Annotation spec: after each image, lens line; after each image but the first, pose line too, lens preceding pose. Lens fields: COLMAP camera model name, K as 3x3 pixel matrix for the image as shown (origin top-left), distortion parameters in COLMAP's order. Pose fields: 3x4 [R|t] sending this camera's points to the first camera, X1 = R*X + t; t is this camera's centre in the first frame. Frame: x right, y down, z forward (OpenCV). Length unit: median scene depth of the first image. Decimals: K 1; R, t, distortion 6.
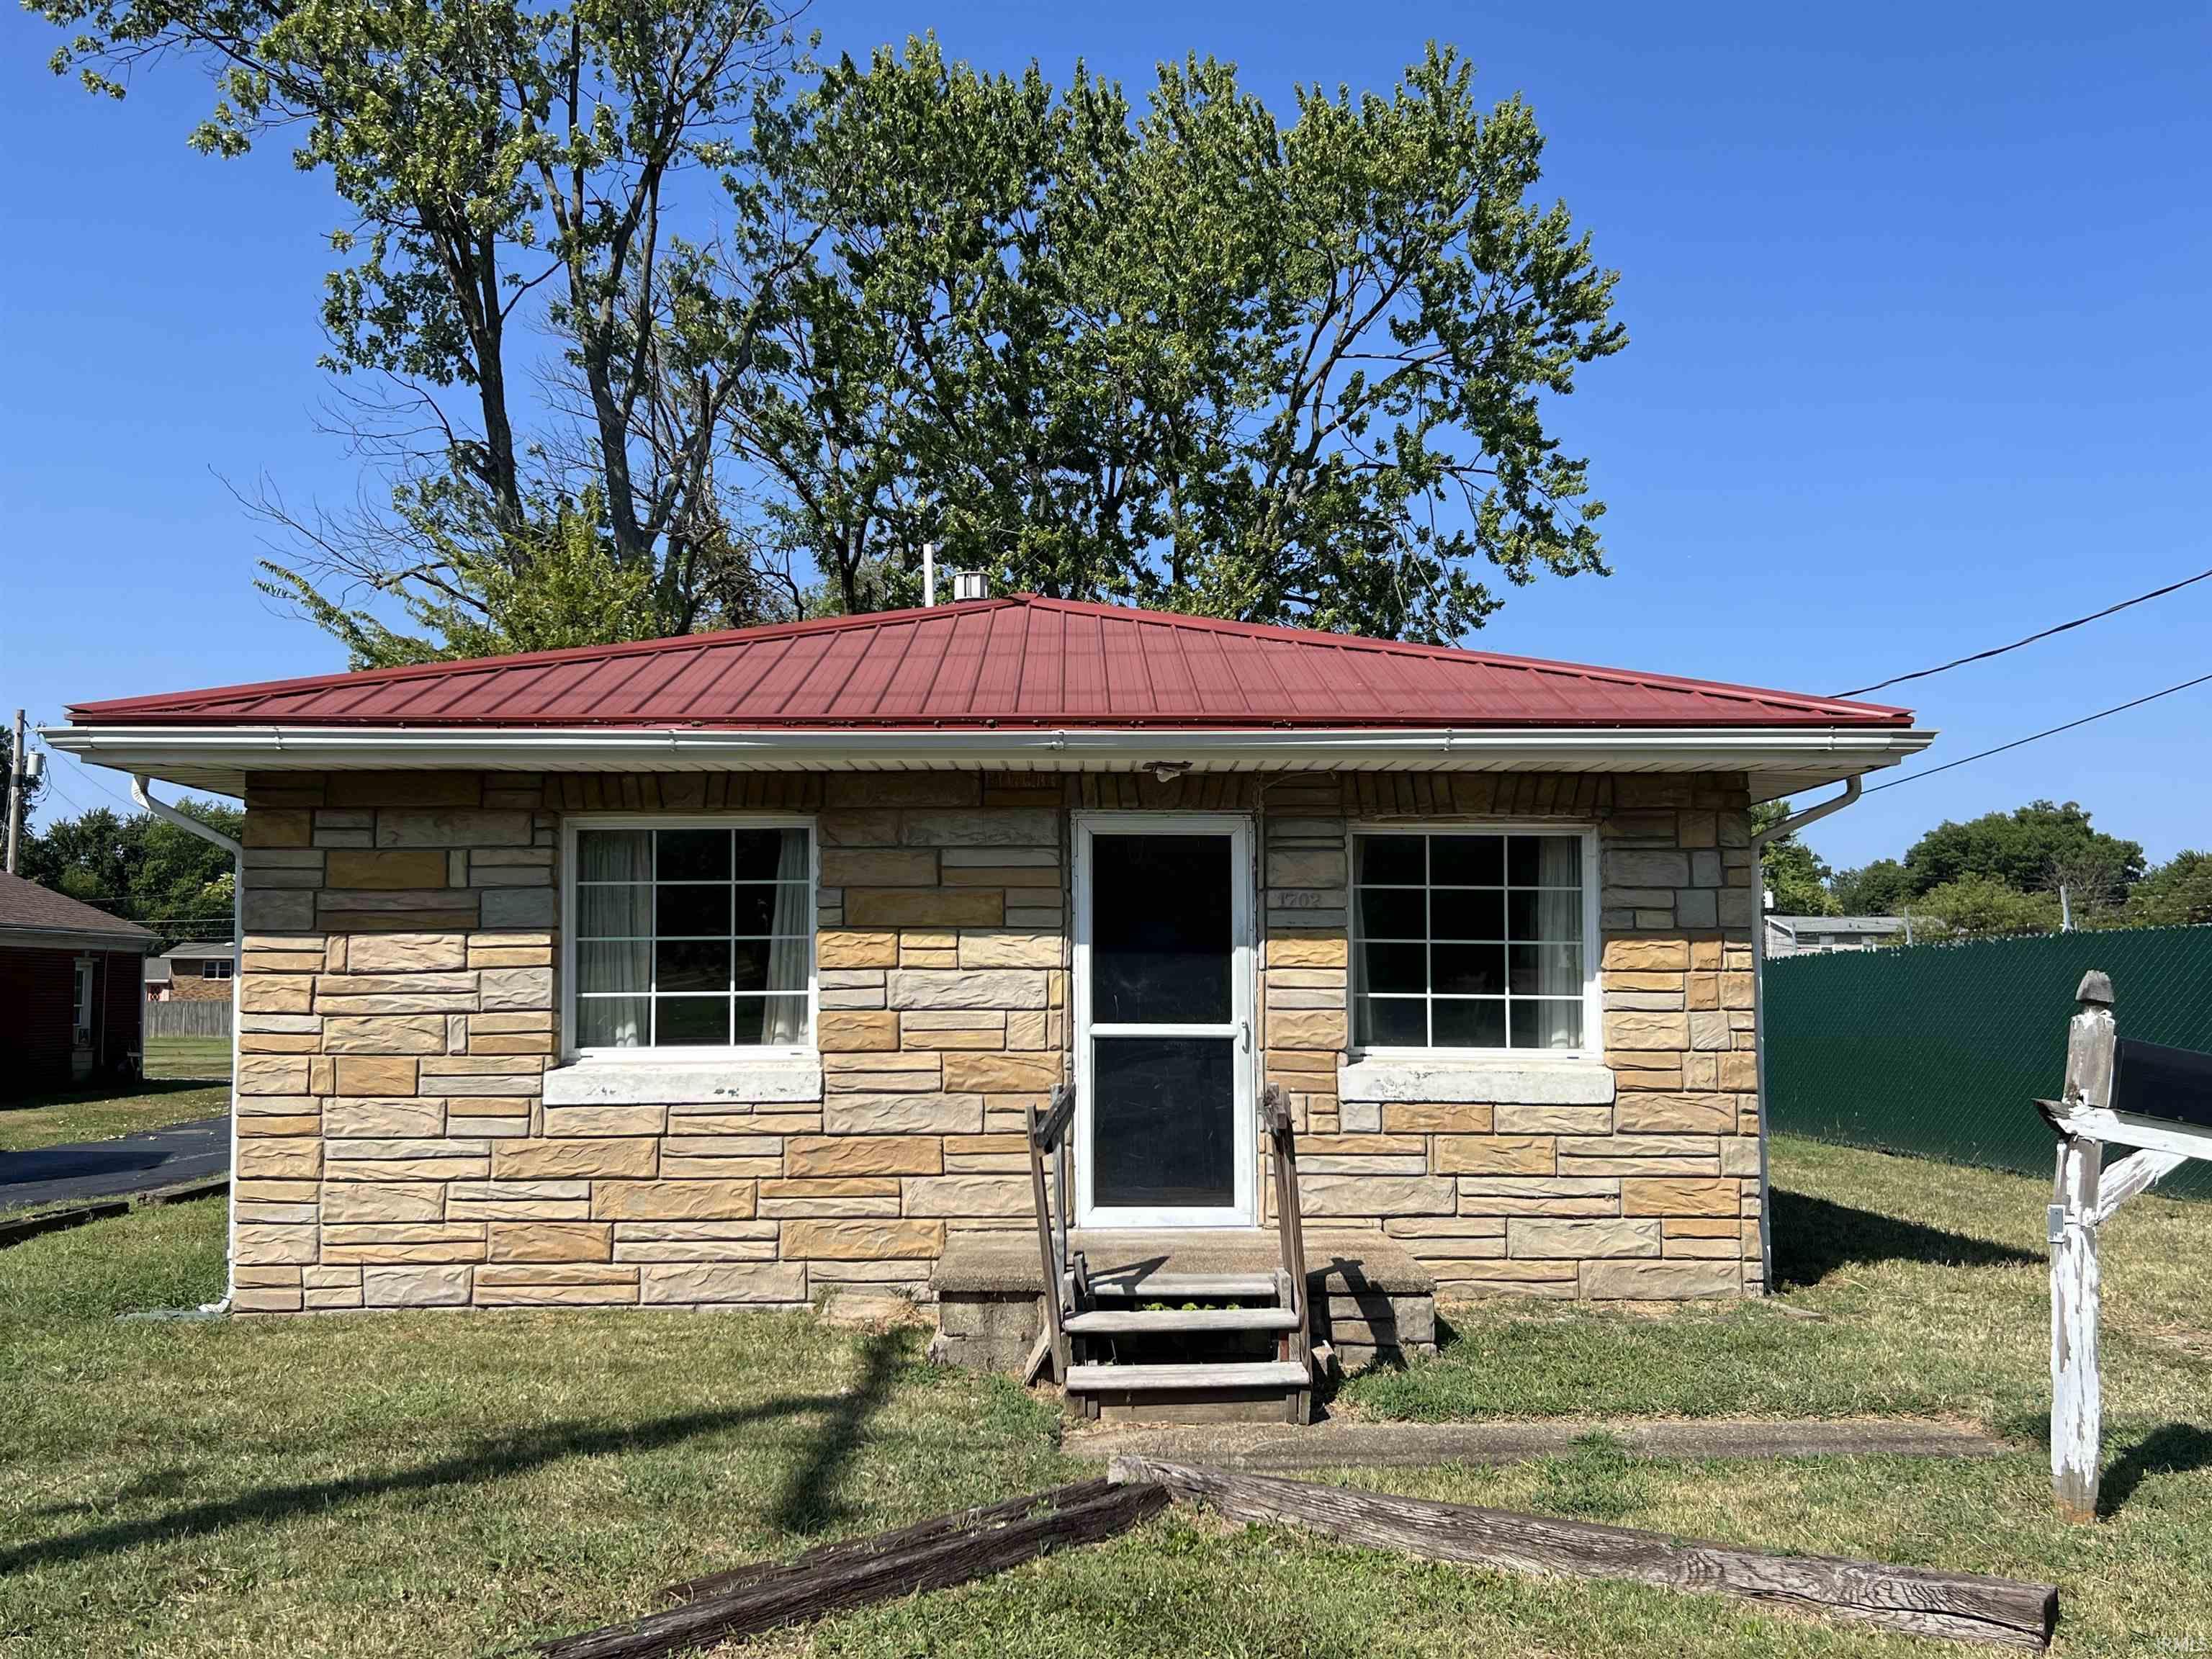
lens RADIAL K [[1900.0, 0, 1106.0], [0, 1900.0, 829.5], [0, 0, 1]] dist [0.182307, -0.396313]
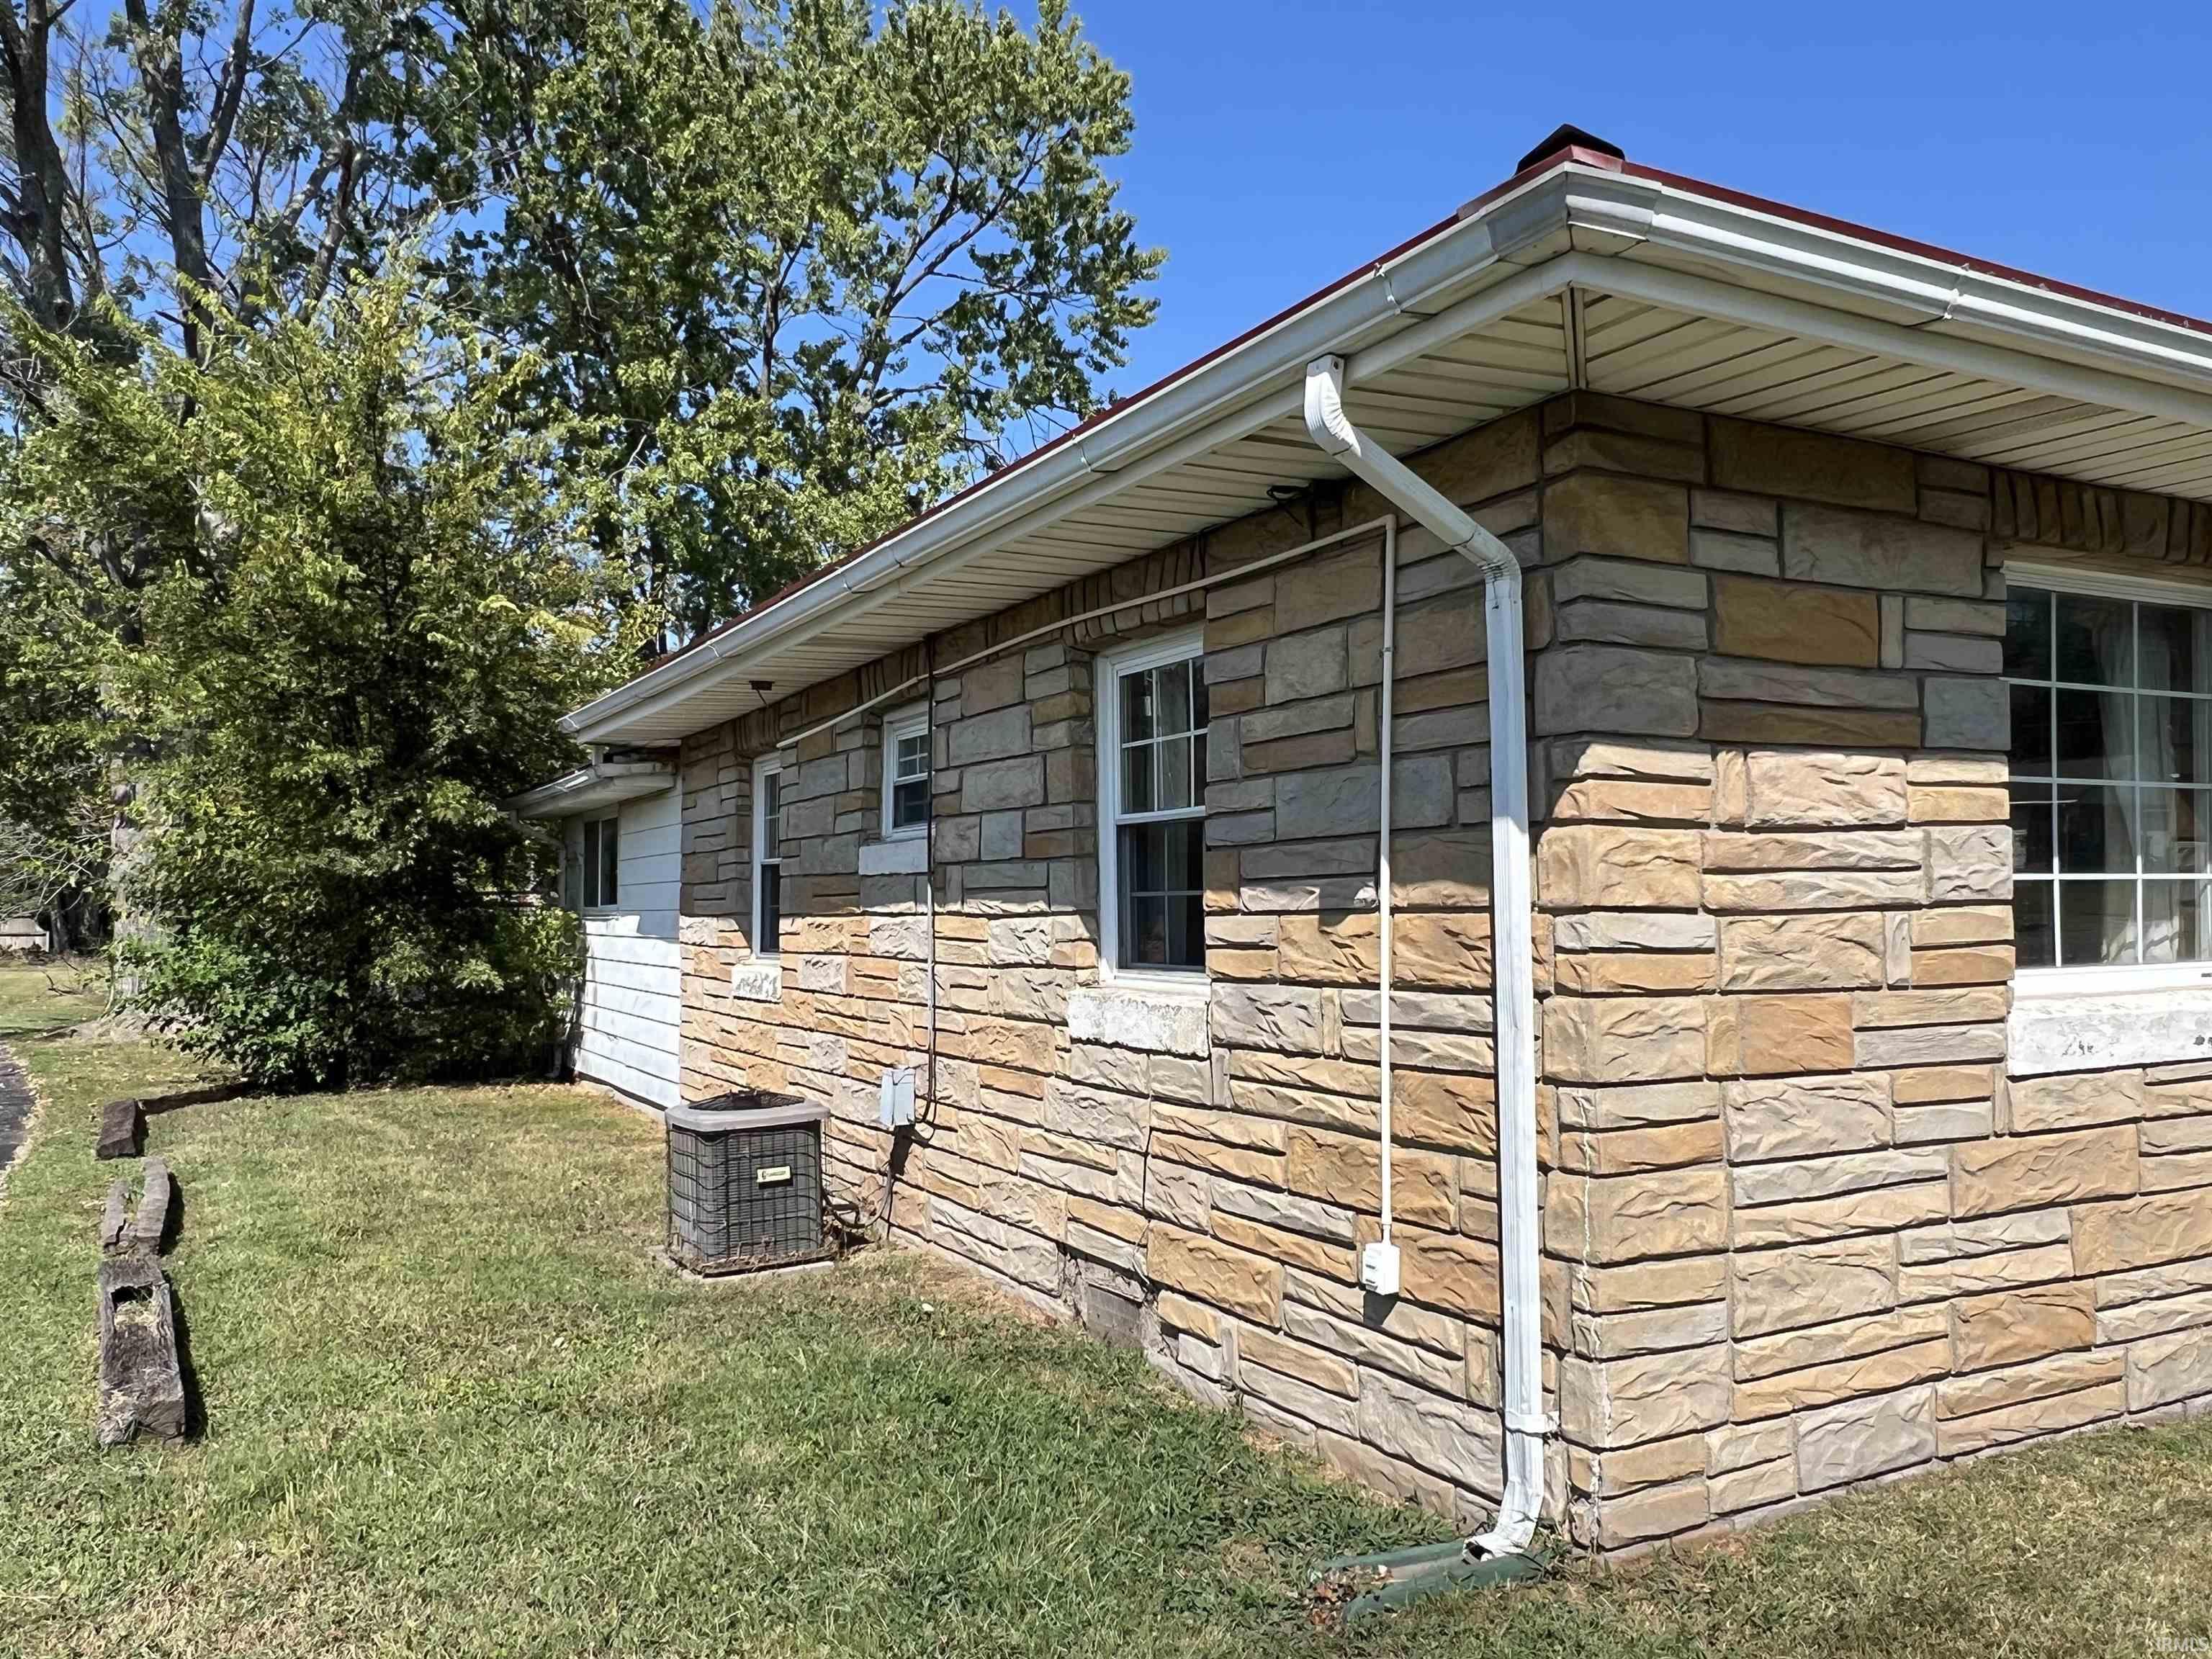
lens RADIAL K [[1649.5, 0, 1106.0], [0, 1649.5, 829.5], [0, 0, 1]] dist [0.001687, 0.002826]
pose [[0.889948, 0.015396, 0.455802, -0.725567], [-0.030547, 0.999198, 0.025892, 0.068482], [-0.455037, -0.036966, 0.889705, 0.698362]]
